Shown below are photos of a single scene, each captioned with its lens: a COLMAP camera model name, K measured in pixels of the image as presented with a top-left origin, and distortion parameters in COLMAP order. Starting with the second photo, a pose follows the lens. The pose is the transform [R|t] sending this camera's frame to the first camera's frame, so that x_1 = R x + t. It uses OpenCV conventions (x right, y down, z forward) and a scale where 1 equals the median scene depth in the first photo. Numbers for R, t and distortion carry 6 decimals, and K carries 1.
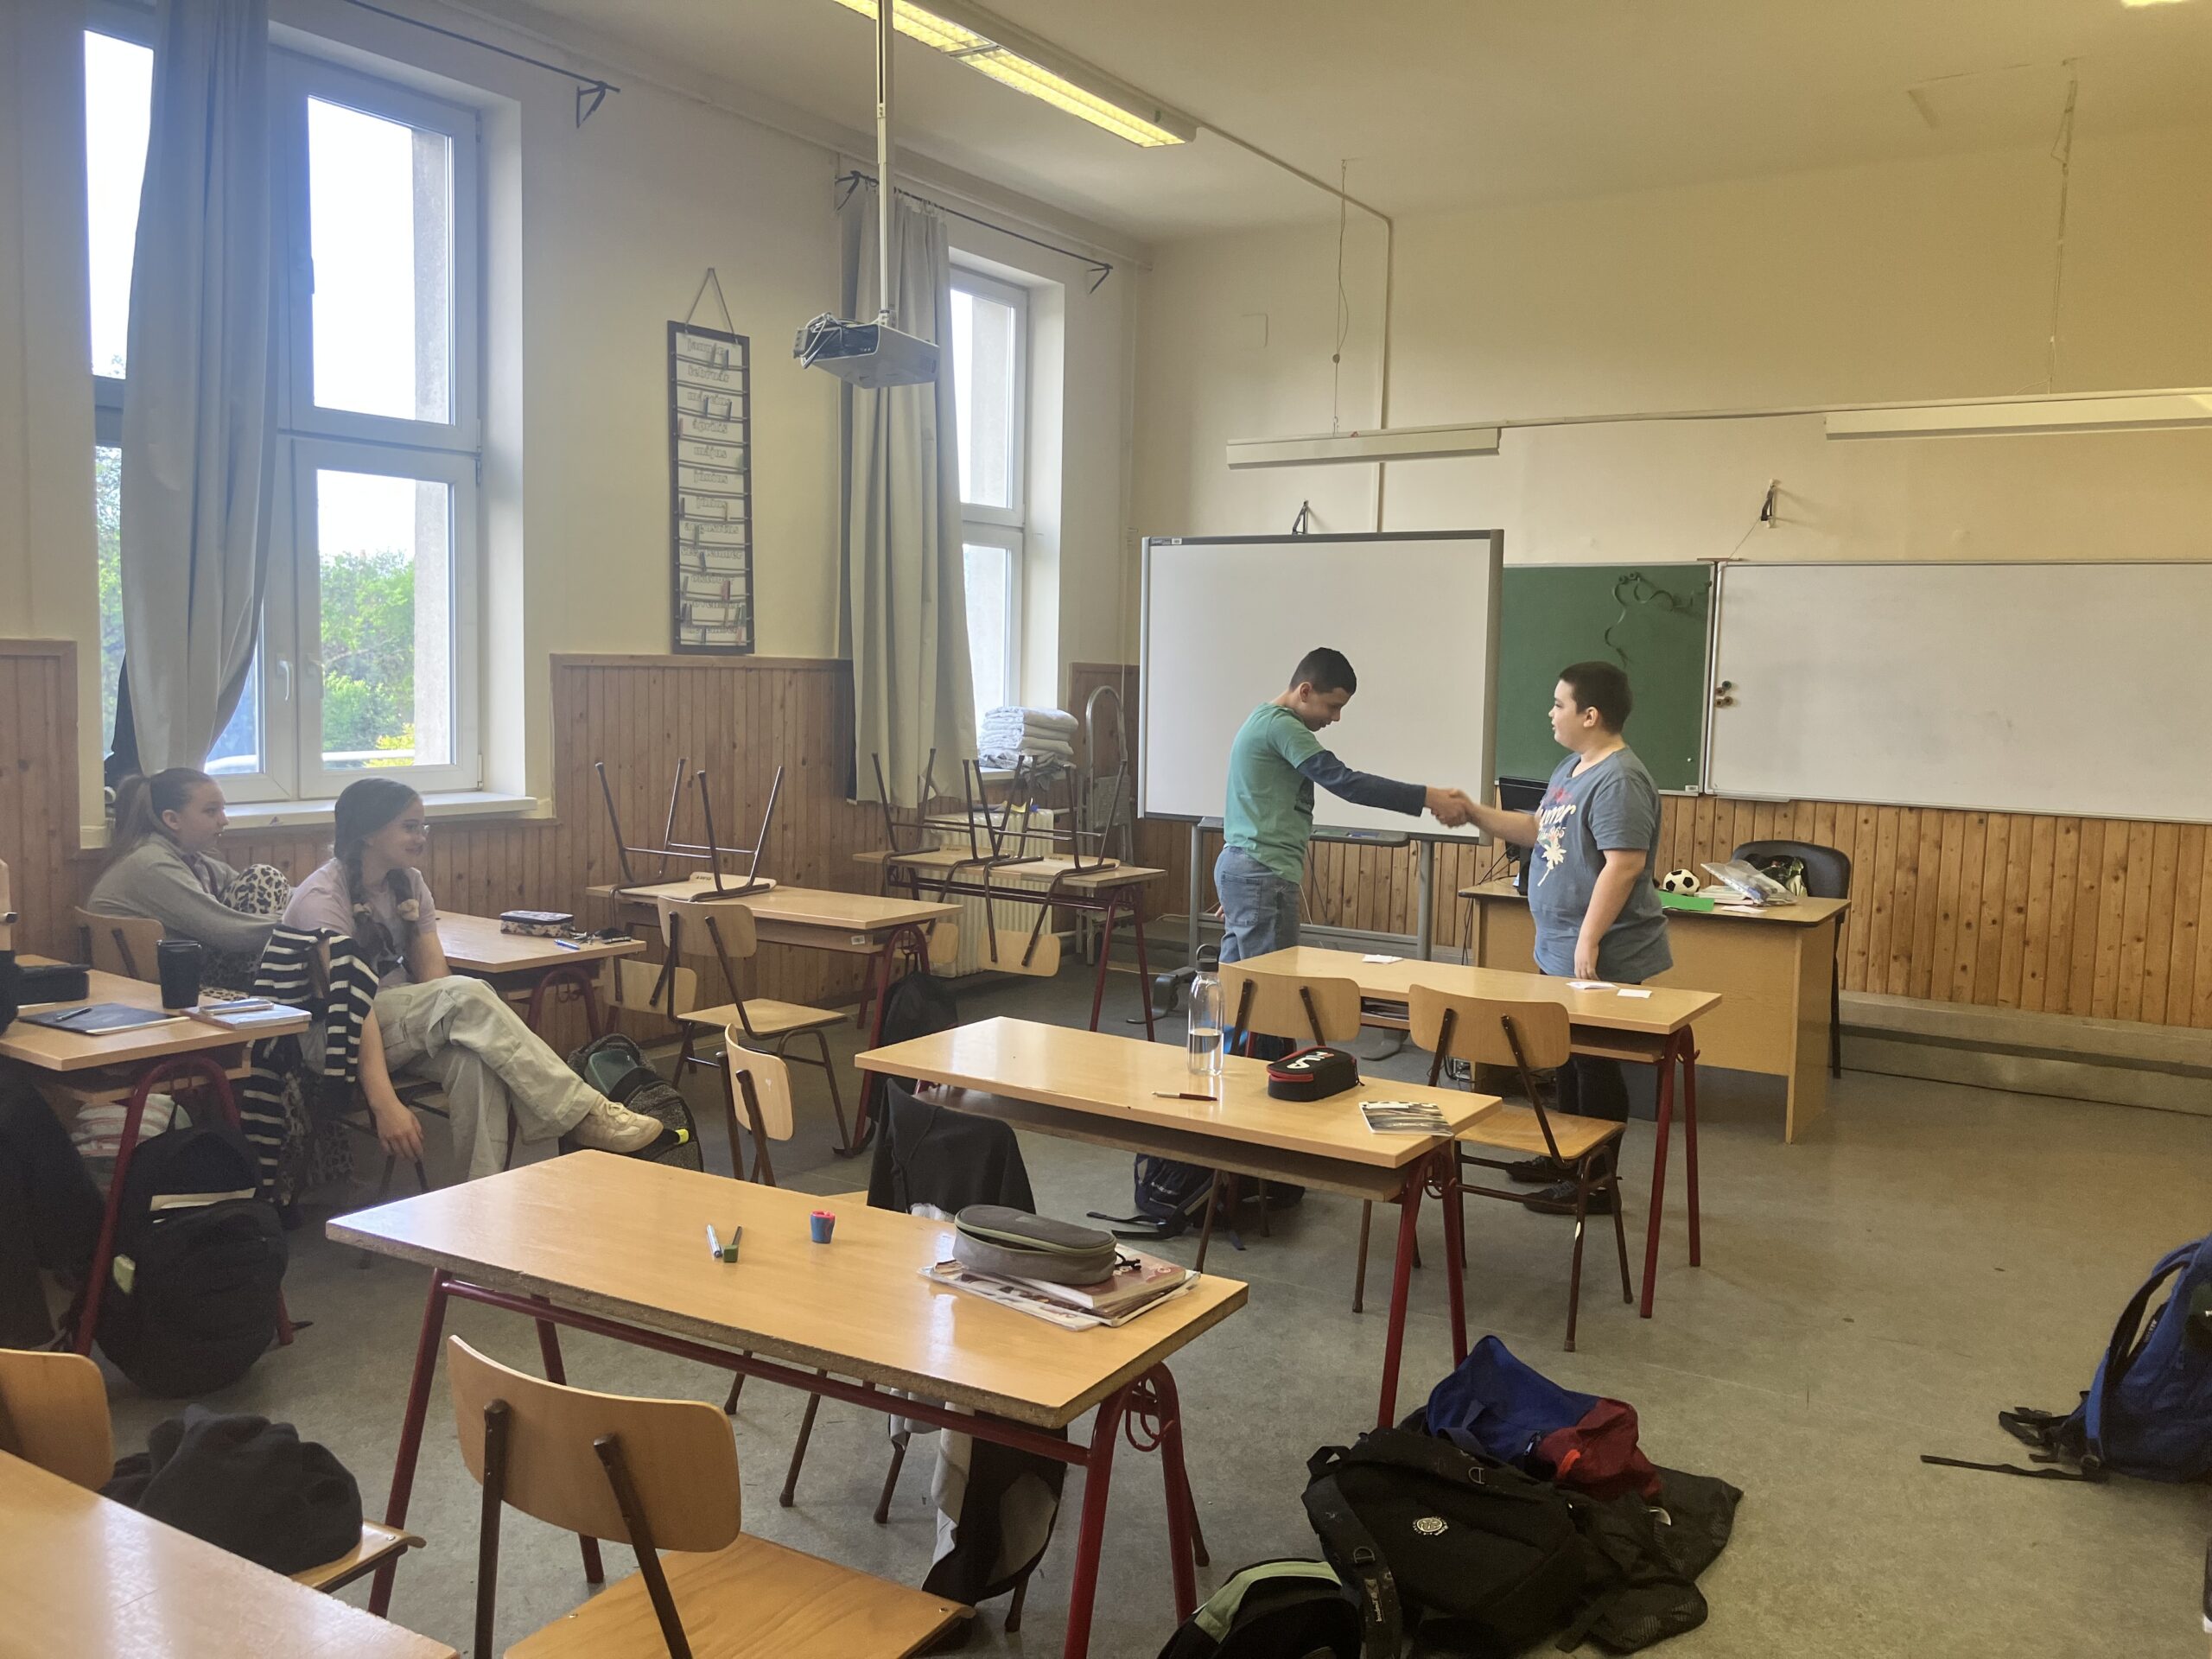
lens RADIAL K [[1818.1, 0, 1144.9], [0, 1818.1, 825.1], [0, 0, 1]] dist [0.047641, -0.056700]
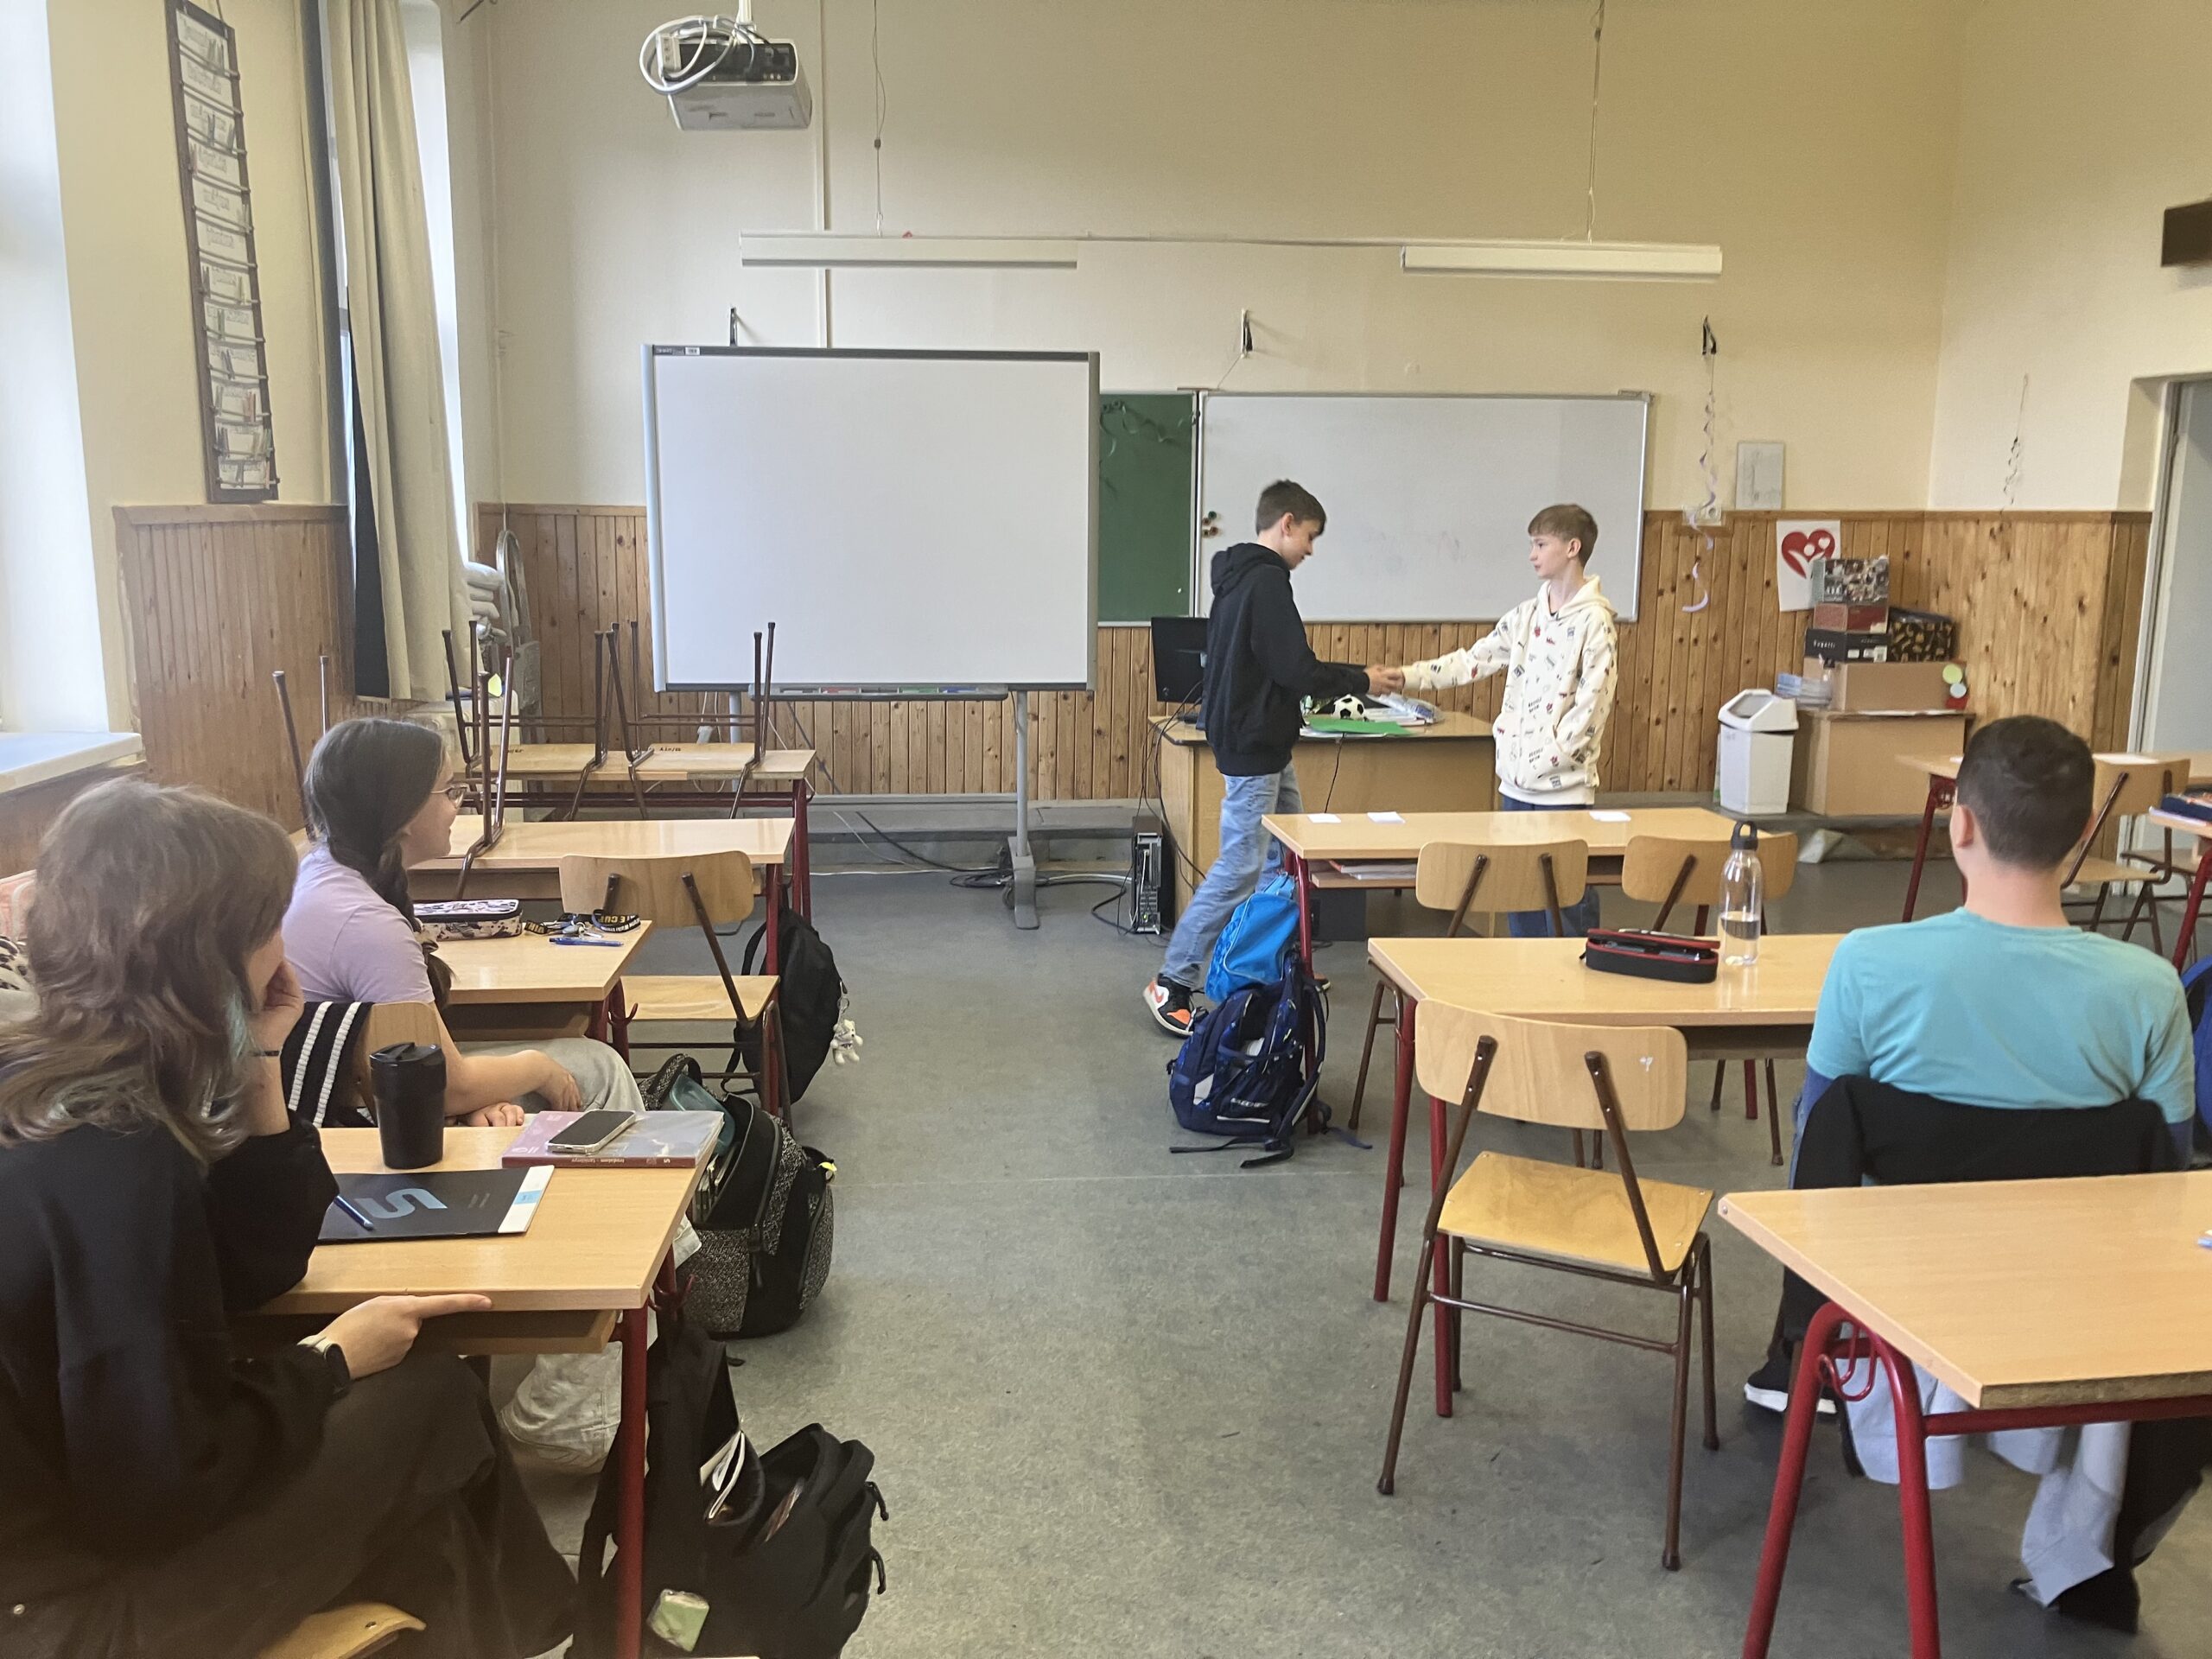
lens RADIAL K [[1818.1, 0, 1090.6], [0, 1818.1, 811.8], [0, 0, 1]] dist [0.047641, -0.056700]
pose [[0.795101, -0.121779, 0.594125, -0.422184], [0.069853, 0.991502, 0.109749, -0.032706], [-0.602441, -0.045760, 0.796850, 0.261660]]
